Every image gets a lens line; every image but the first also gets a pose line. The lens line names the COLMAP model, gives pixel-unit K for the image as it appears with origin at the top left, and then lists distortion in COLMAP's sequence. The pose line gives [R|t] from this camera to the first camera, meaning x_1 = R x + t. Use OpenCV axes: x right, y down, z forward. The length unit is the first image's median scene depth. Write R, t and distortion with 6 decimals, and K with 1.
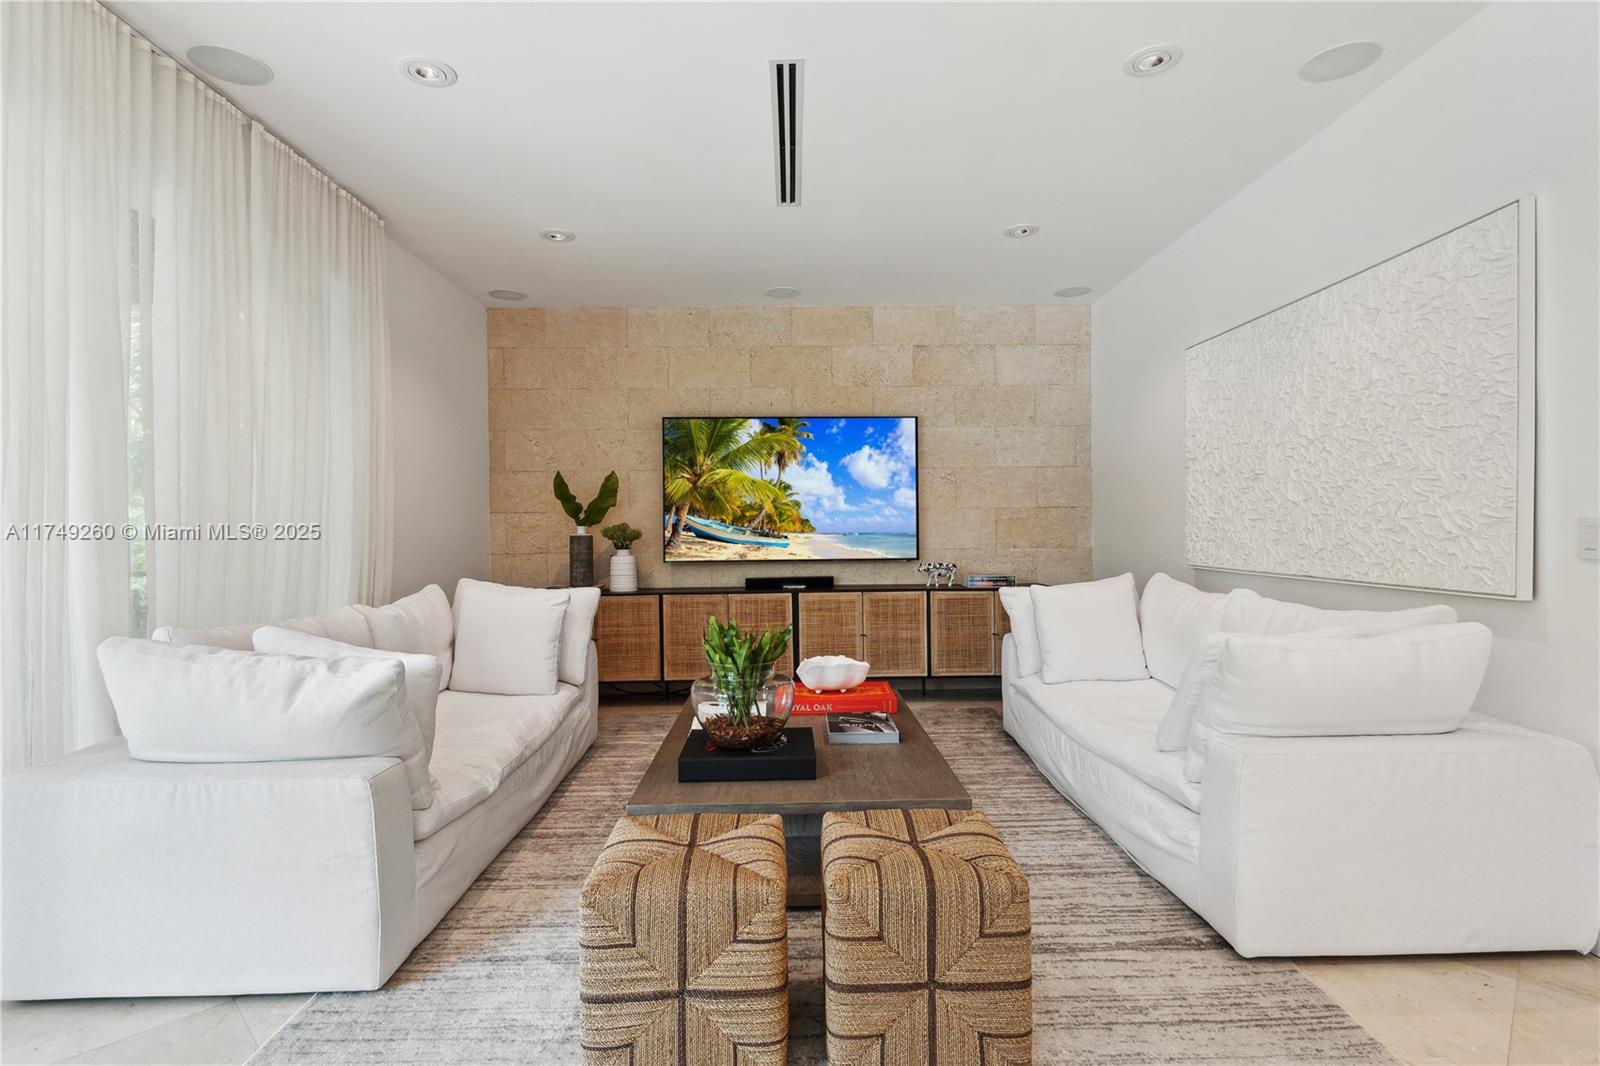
lens RADIAL K [[785.0, 0, 800.0], [0, 785.0, 533.0], [0, 0, 1]] dist [0.001885, 0.000100]
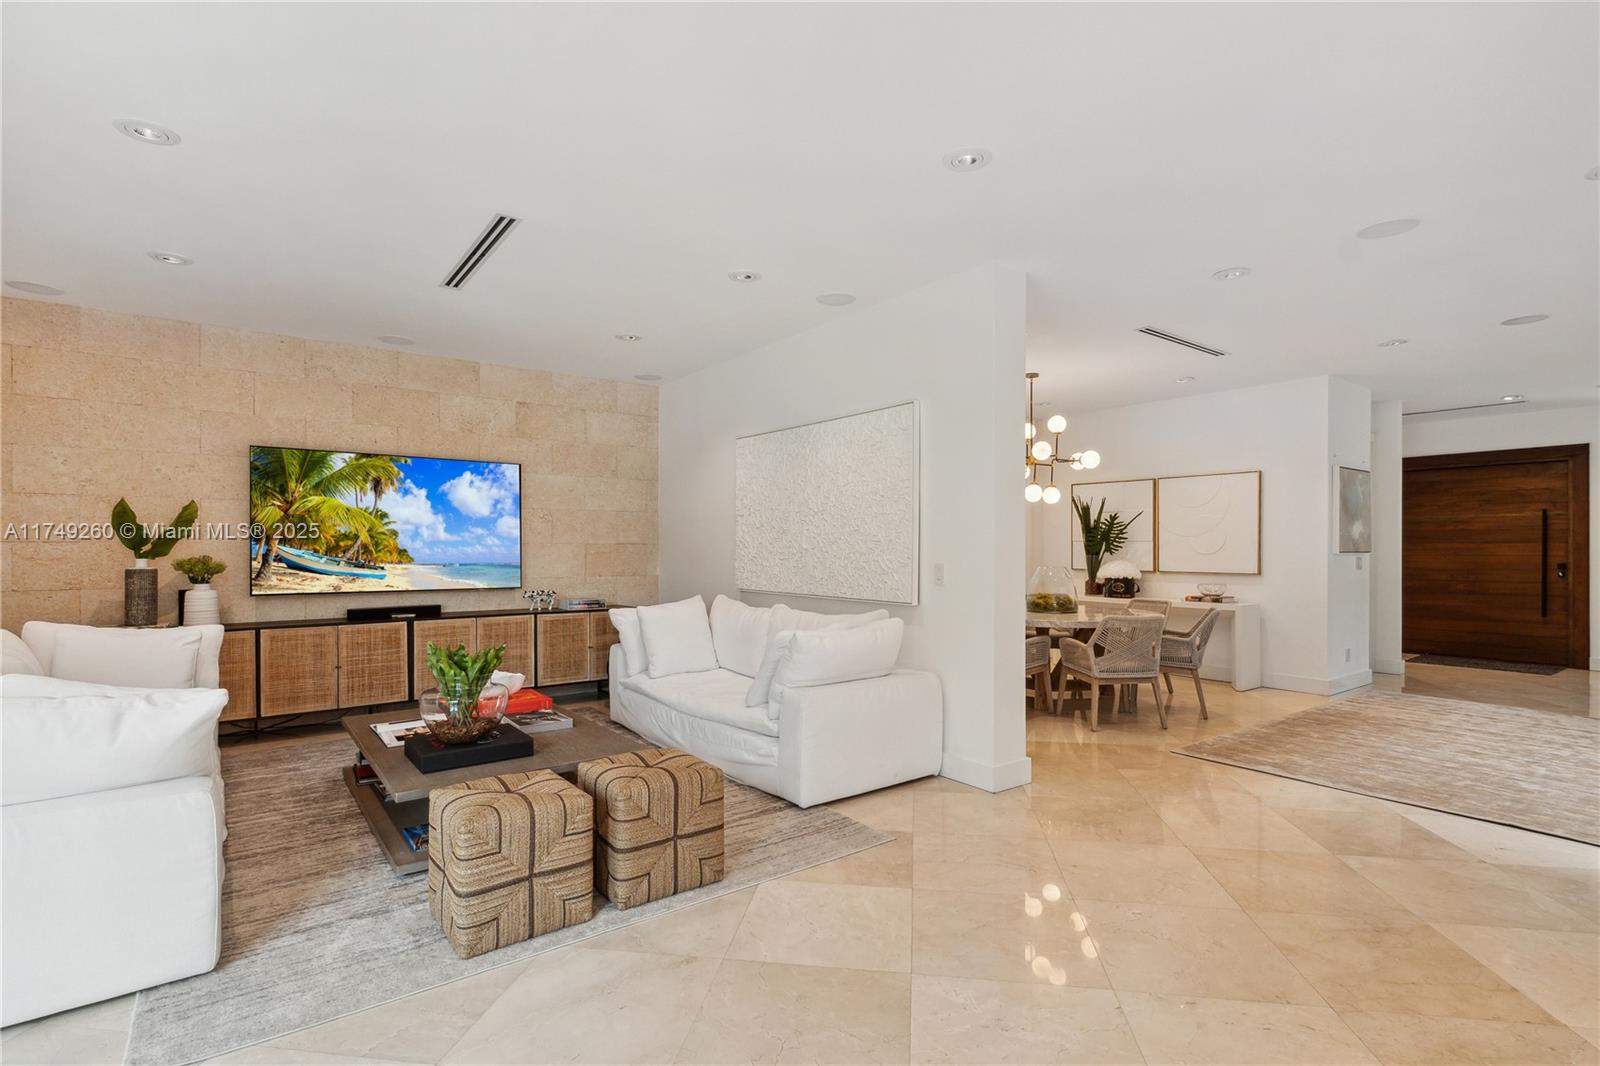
lens RADIAL K [[771.8, 0, 802.9], [0, 771.8, 549.8], [0, 0, 1]] dist [0.002151, 0.000341]
pose [[0.809055, 0.008002, 0.587678, -0.217857], [-0.004807, 0.999964, -0.006998, -0.019176], [-0.587713, 0.002837, 0.809065, -0.197010]]
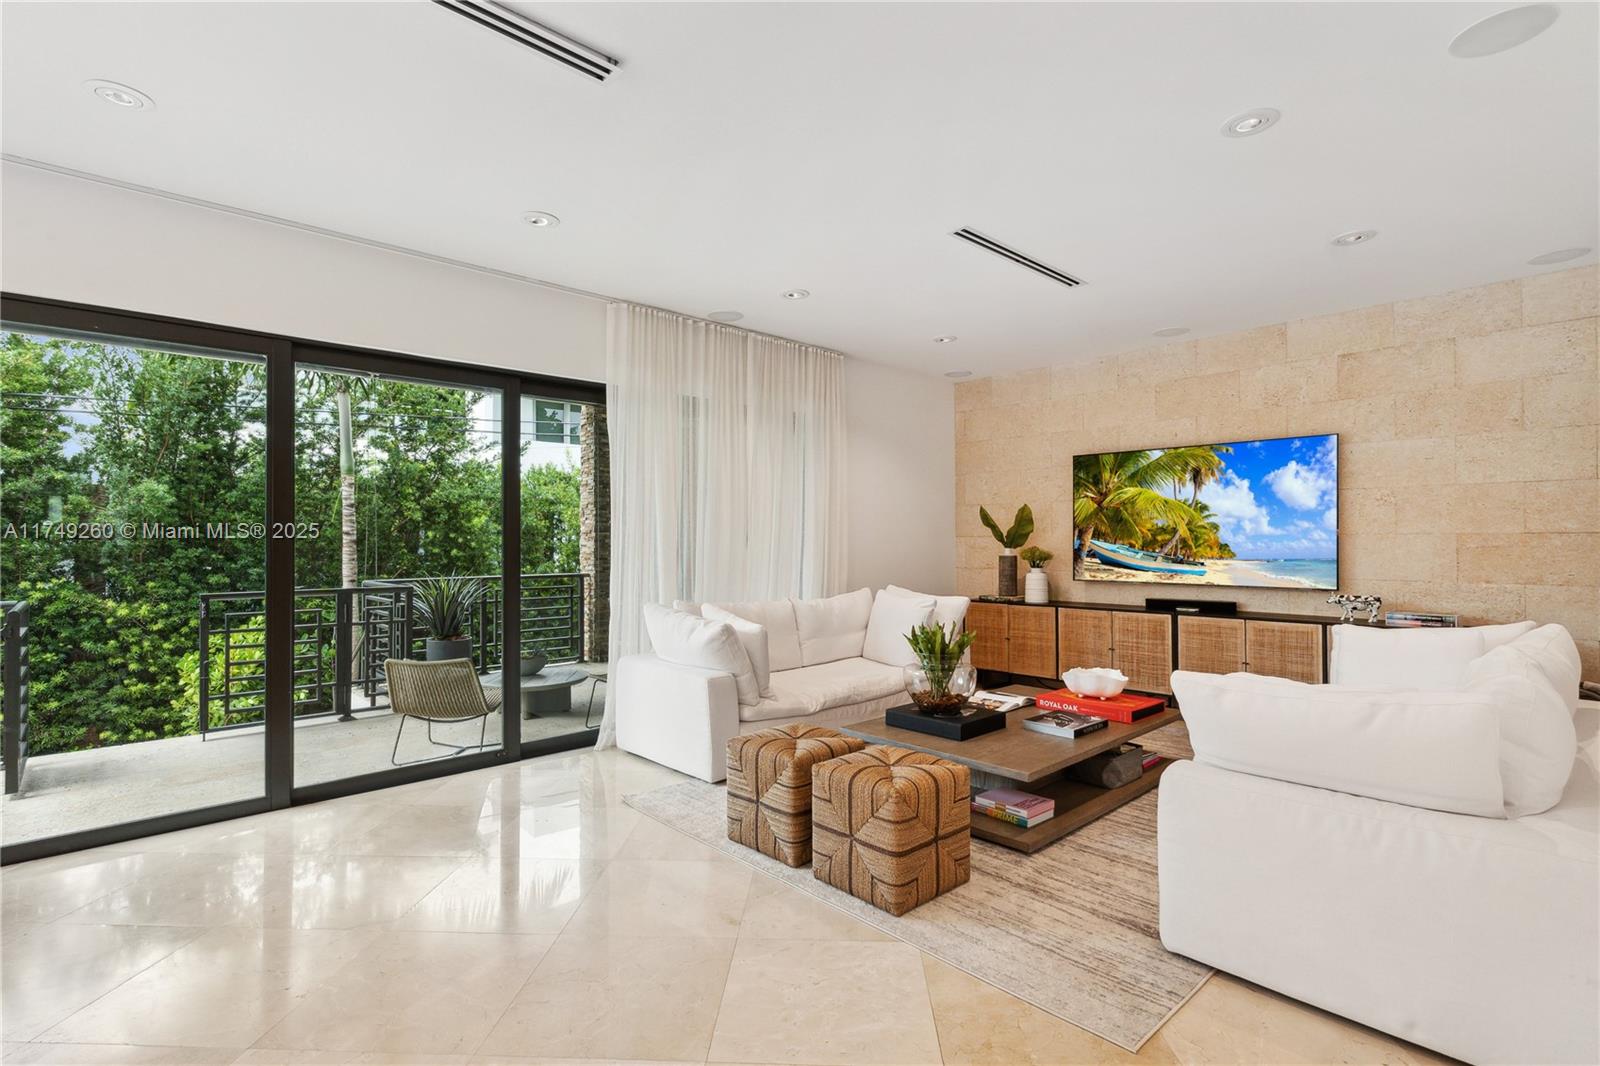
lens RADIAL K [[751.8, 0, 792.2], [0, 751.8, 535.6], [0, 0, 1]] dist [-0.000986, -0.000188]
pose [[0.663658, 0.003191, -0.748029, 0.458751], [-0.008835, 0.999955, -0.003572, -0.025201], [0.747984, 0.008979, 0.663656, -0.064513]]
